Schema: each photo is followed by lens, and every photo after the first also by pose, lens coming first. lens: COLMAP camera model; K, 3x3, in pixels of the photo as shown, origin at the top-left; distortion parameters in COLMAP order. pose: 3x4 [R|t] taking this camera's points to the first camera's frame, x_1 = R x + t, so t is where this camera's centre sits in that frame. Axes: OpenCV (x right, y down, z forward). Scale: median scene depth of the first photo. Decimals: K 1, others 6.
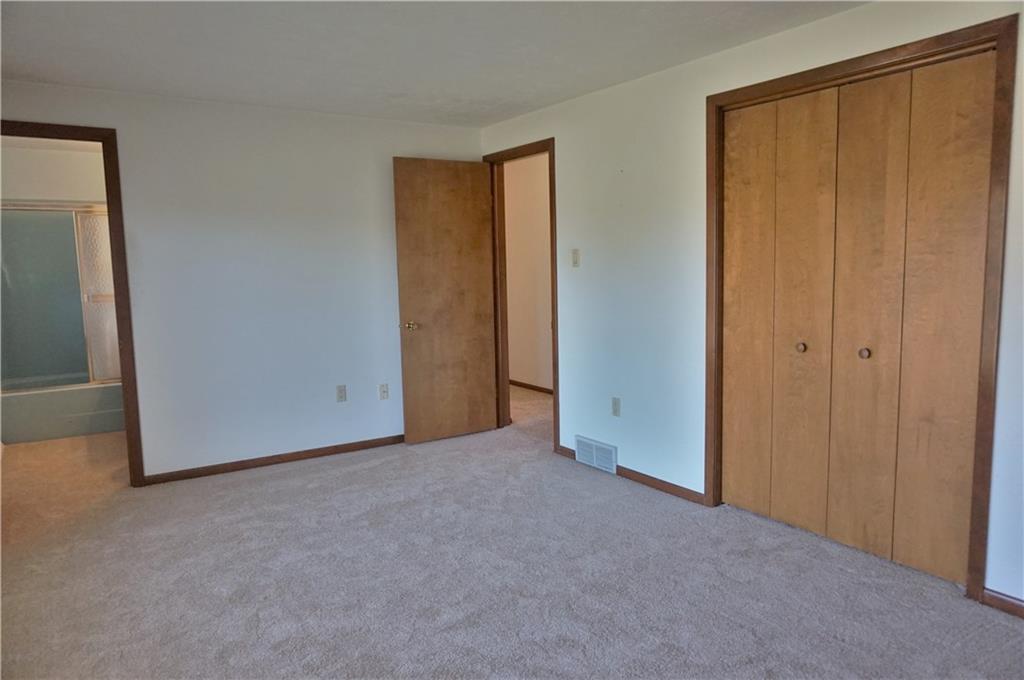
lens RADIAL K [[698.2, 0, 511.8], [0, 698.2, 342.0], [0, 0, 1]] dist [-0.027239, 0.011629]
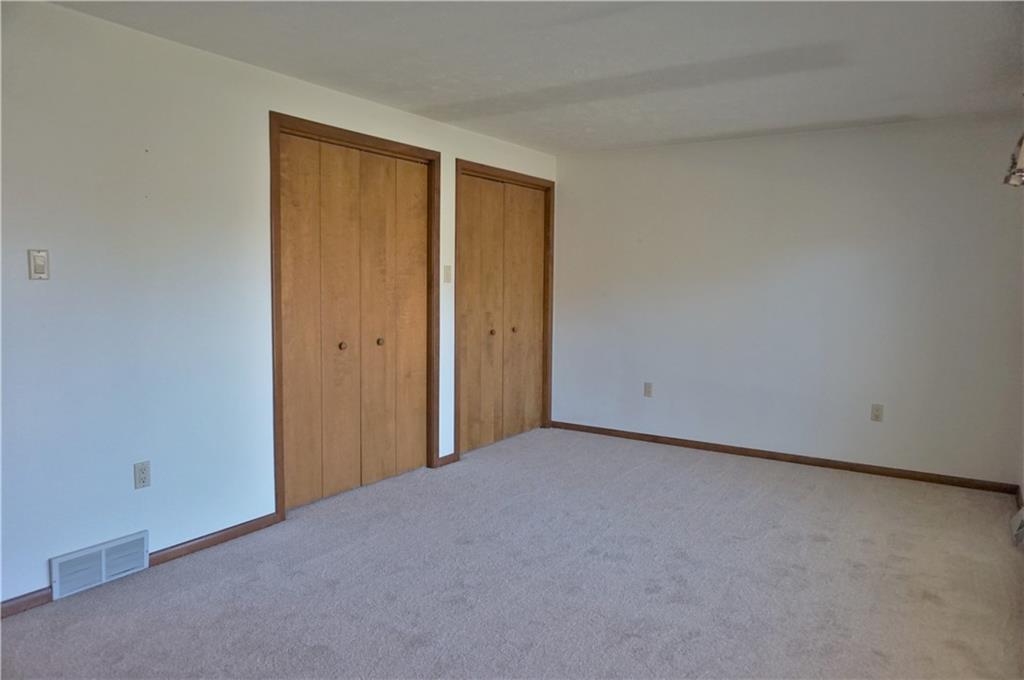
lens RADIAL K [[698.2, 0, 512.4], [0, 698.2, 337.9], [0, 0, 1]] dist [-0.027239, 0.011629]
pose [[-0.407270, -0.061709, 0.911221, -0.885700], [0.098167, 0.988977, 0.110850, -0.120458], [-0.908017, 0.134598, -0.396723, 1.265944]]
